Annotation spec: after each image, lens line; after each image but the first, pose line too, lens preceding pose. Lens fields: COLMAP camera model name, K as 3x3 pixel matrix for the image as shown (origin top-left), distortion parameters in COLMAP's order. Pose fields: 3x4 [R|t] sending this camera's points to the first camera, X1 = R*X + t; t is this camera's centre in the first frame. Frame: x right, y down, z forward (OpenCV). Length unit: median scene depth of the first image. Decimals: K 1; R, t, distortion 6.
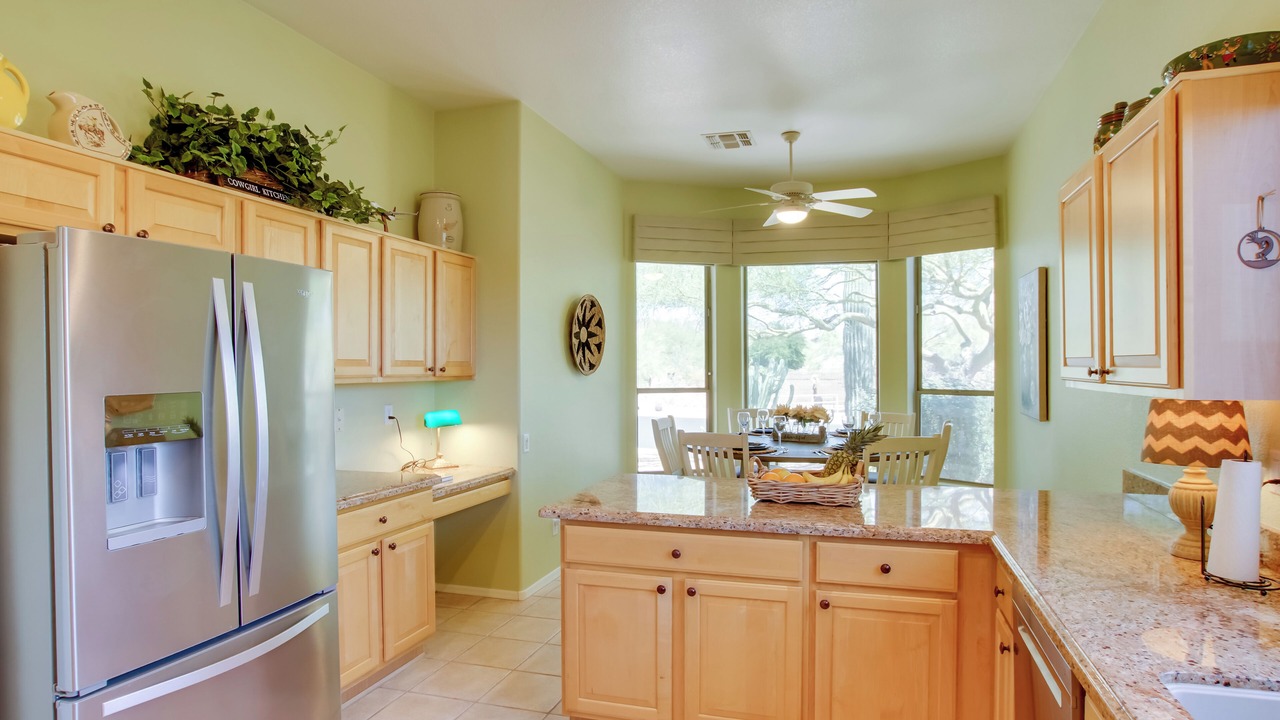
lens RADIAL K [[723.2, 0, 645.5], [0, 723.2, 365.6], [0, 0, 1]] dist [-0.007966, 0.001473]
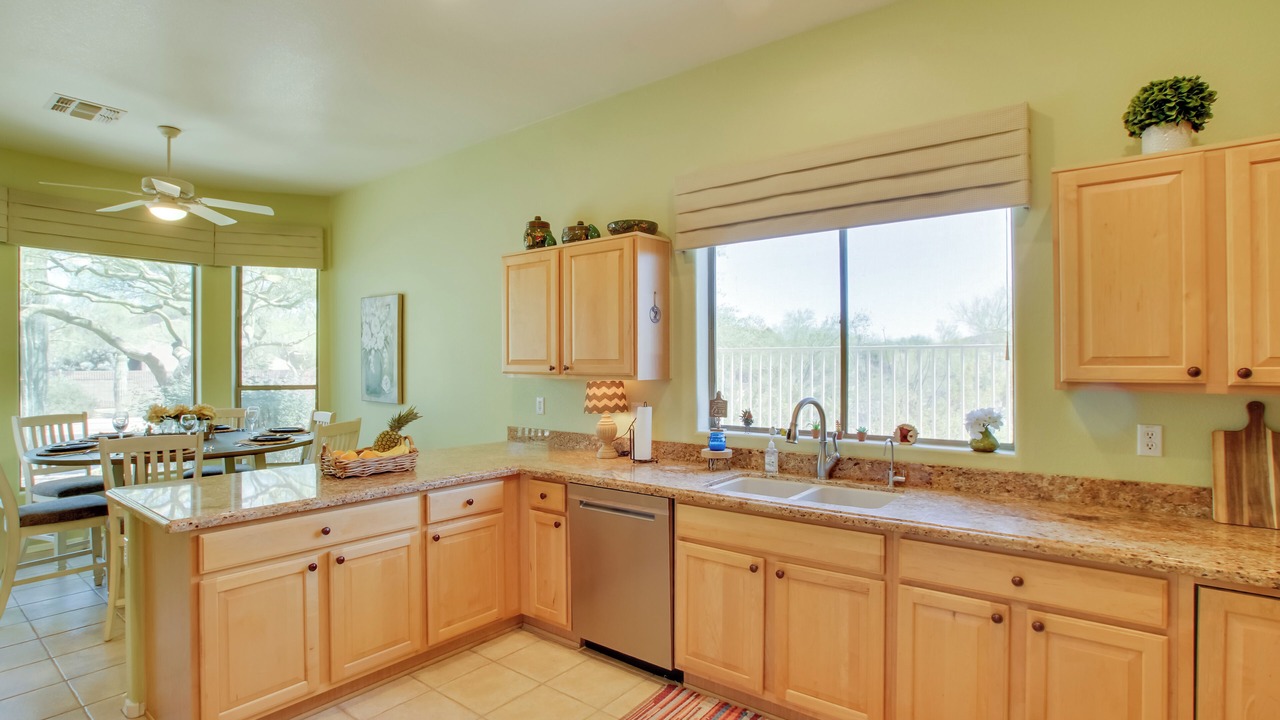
lens RADIAL K [[631.3, 0, 643.1], [0, 631.3, 361.7], [0, 0, 1]] dist [-0.017542, 0.002441]
pose [[0.381091, 0.002796, 0.924533, -0.672139], [0.000915, 0.999994, -0.003401, -0.001476], [-0.924537, 0.002142, 0.381086, 0.163298]]
